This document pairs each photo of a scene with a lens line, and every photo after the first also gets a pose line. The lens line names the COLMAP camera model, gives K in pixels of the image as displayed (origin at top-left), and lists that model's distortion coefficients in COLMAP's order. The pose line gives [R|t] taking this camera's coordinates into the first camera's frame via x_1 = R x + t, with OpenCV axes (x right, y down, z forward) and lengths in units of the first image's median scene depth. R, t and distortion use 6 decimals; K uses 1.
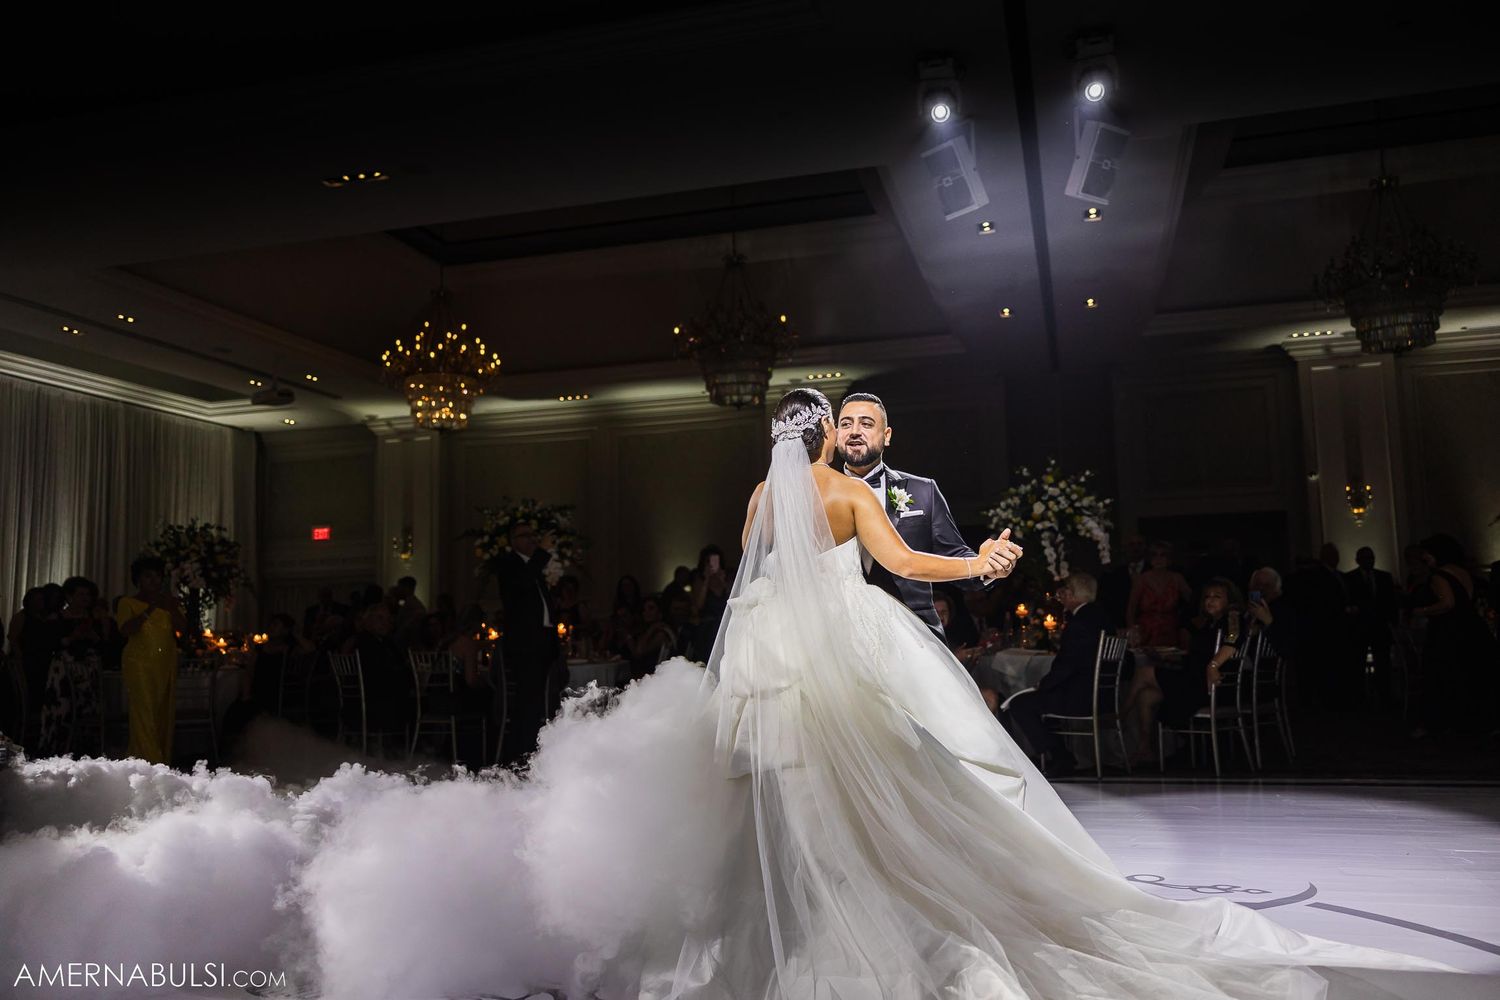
lens RADIAL K [[1158.3, 0, 750.0], [0, 1158.3, 500.0], [0, 0, 1]] dist [0.006556, -0.002953]
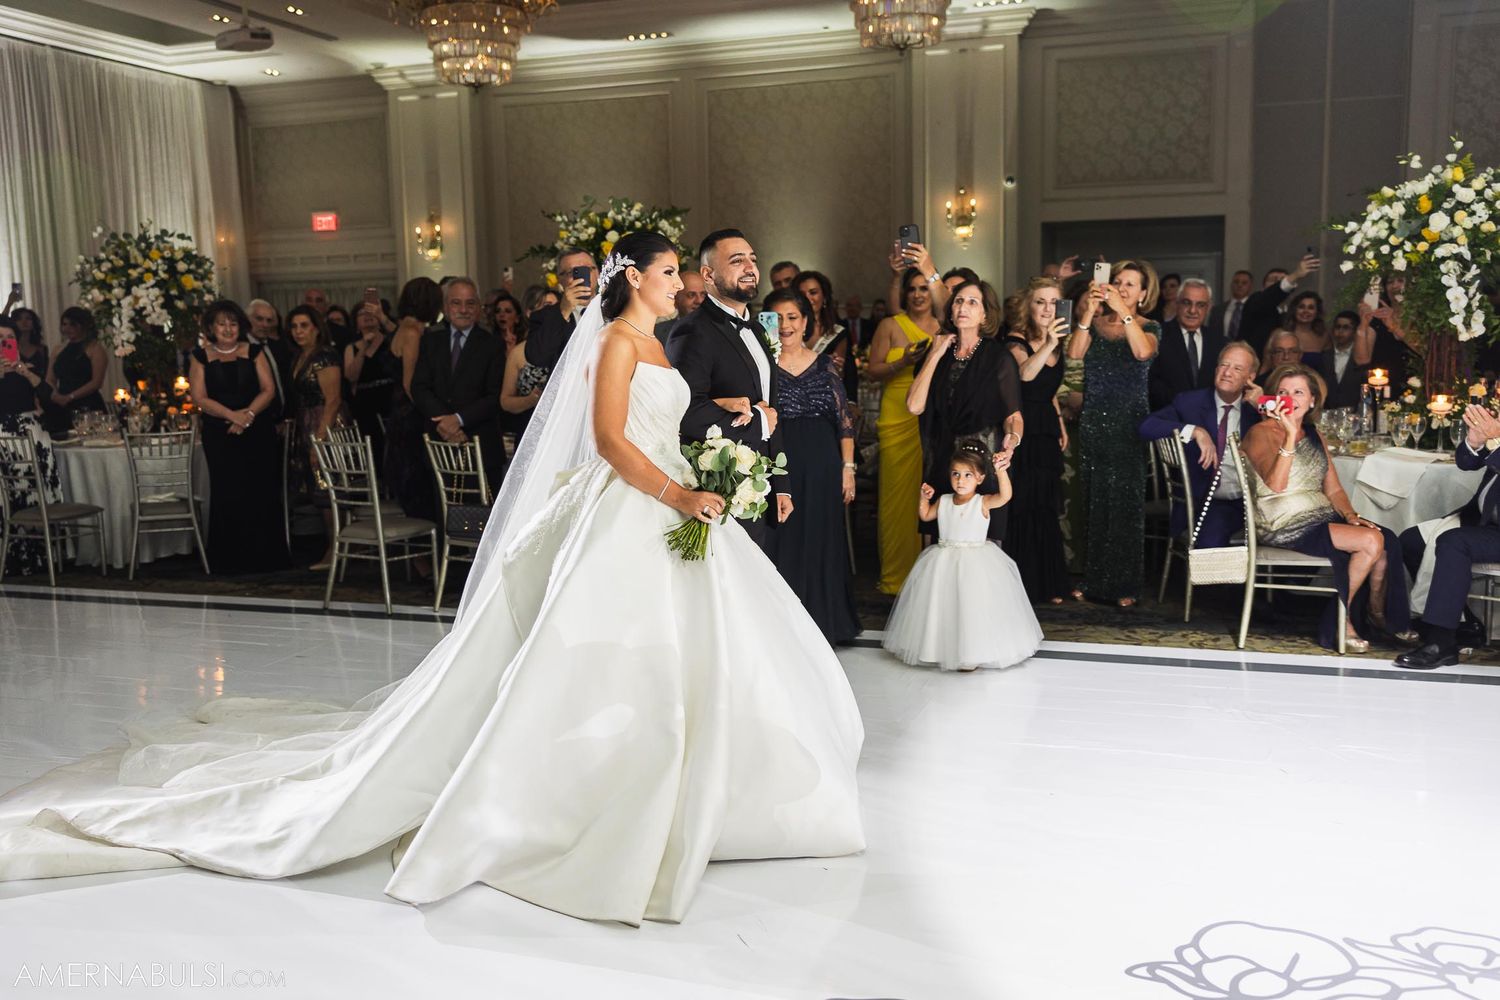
lens RADIAL K [[1342.1, 0, 750.0], [0, 1342.1, 500.0], [0, 0, 1]] dist [-0.002365, 0.001520]
pose [[0.998479, 0.012509, -0.053690, -0.065310], [0.001013, 0.969589, 0.244738, -0.019945], [0.055119, -0.244420, 0.968102, 0.187568]]
